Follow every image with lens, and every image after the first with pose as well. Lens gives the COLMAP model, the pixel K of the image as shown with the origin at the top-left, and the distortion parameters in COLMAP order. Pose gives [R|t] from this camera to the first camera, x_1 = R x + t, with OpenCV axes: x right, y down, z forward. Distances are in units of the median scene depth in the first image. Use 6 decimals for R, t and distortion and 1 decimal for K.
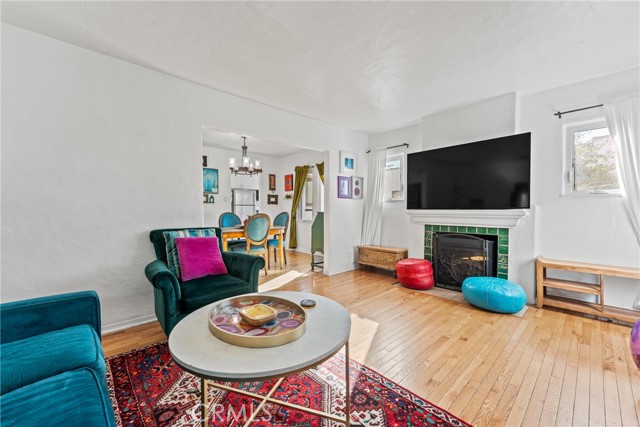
lens RADIAL K [[253.0, 0, 313.0], [0, 253.0, 213.6], [0, 0, 1]] dist [-0.000584, -0.000165]
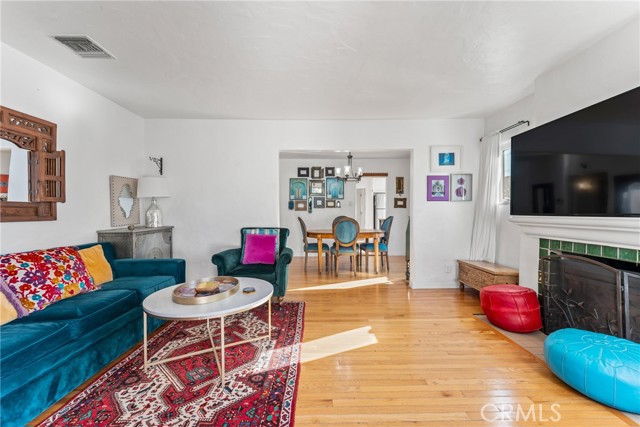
lens RADIAL K [[253.0, 0, 314.6], [0, 253.0, 213.5], [0, 0, 1]] dist [-0.000584, -0.000165]
pose [[0.755850, 0.005603, -0.654721, 0.350399], [-0.013116, 0.999892, -0.006584, -0.007533], [0.654614, 0.013564, 0.755842, 0.085202]]
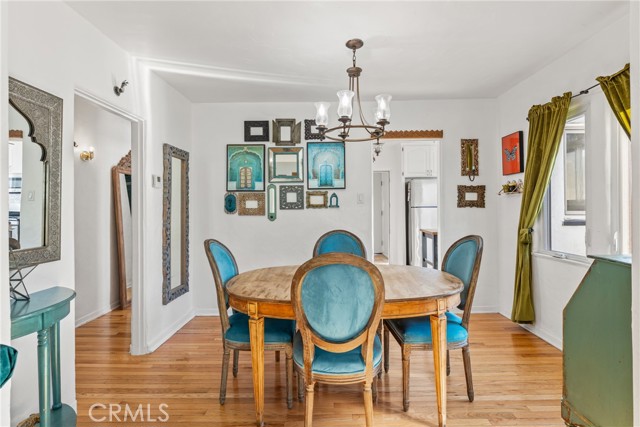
lens RADIAL K [[333.4, 0, 318.2], [0, 333.4, 207.2], [0, 0, 1]] dist [0.006180, -0.000189]
pose [[0.753896, -0.008424, -0.656939, 0.030130], [-0.003456, 0.999853, -0.016787, -0.041166], [0.656984, 0.014926, 0.753756, 0.609520]]
